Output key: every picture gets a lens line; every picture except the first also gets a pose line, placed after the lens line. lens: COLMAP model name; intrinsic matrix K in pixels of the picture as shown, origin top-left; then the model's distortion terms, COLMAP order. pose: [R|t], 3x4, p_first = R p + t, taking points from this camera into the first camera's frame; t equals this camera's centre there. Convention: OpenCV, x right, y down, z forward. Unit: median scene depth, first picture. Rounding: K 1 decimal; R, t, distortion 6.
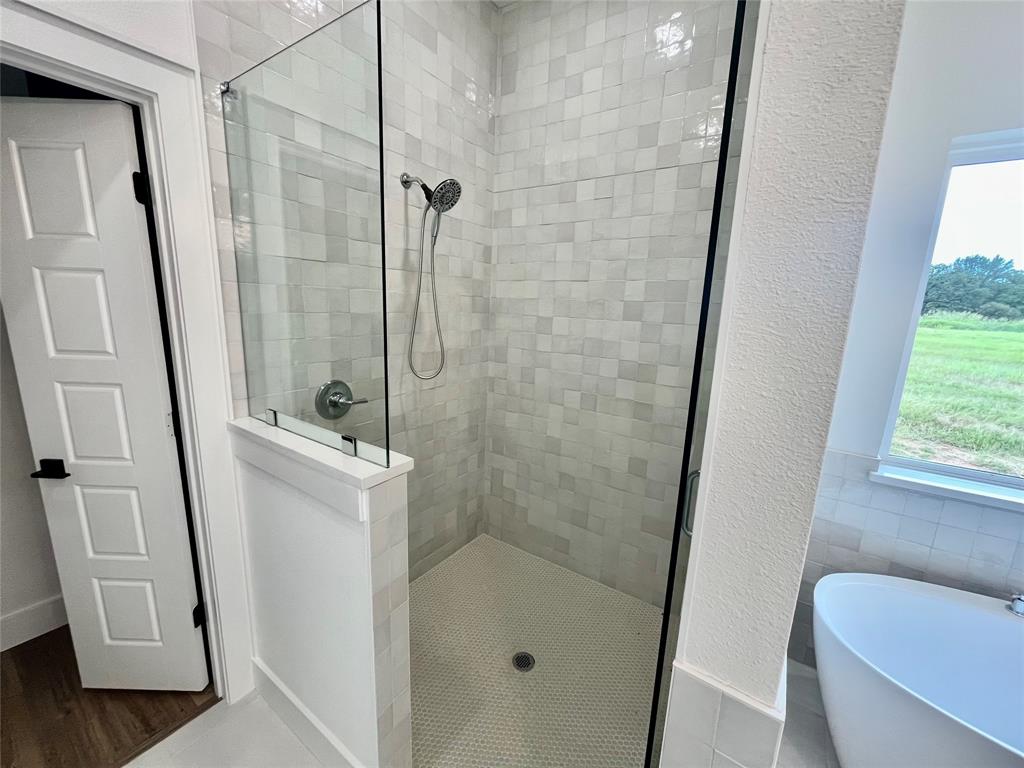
lens RADIAL K [[413.0, 0, 510.3], [0, 413.0, 378.3], [0, 0, 1]] dist [-0.000399, -0.001486]
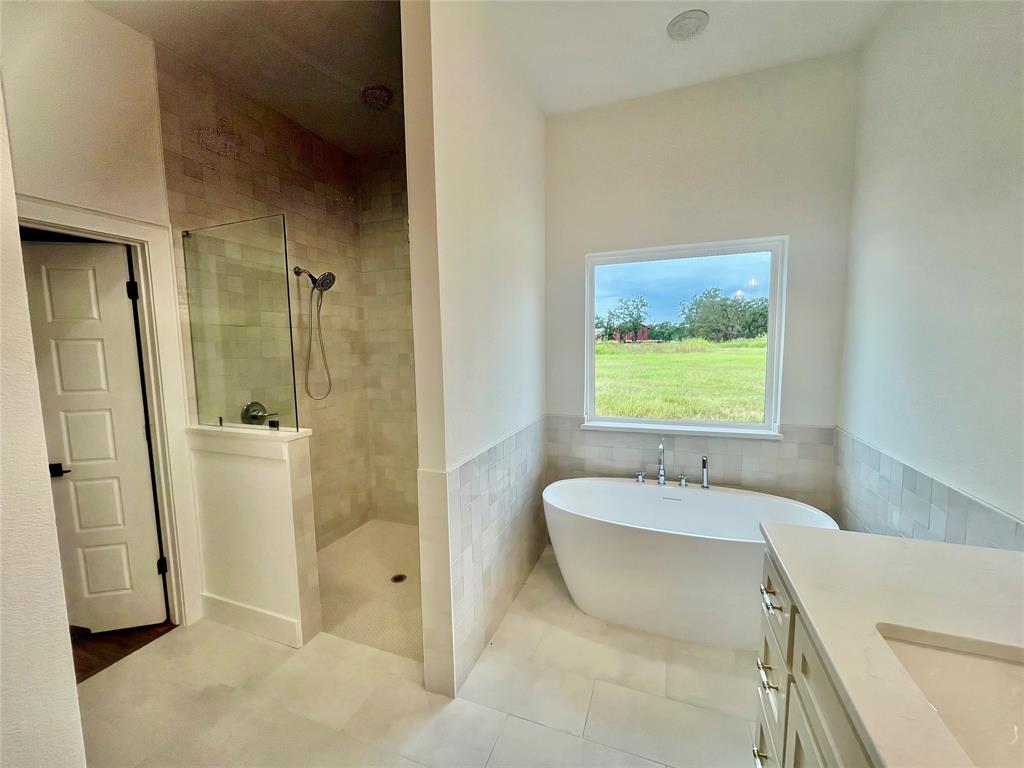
lens RADIAL K [[413.0, 0, 513.0], [0, 413.0, 379.9], [0, 0, 1]] dist [-0.000399, -0.001486]
pose [[0.970083, -0.074651, 0.231013, 0.158417], [0.096459, 0.991737, -0.084579, 0.147785], [-0.222790, 0.104332, 0.969267, -0.704117]]
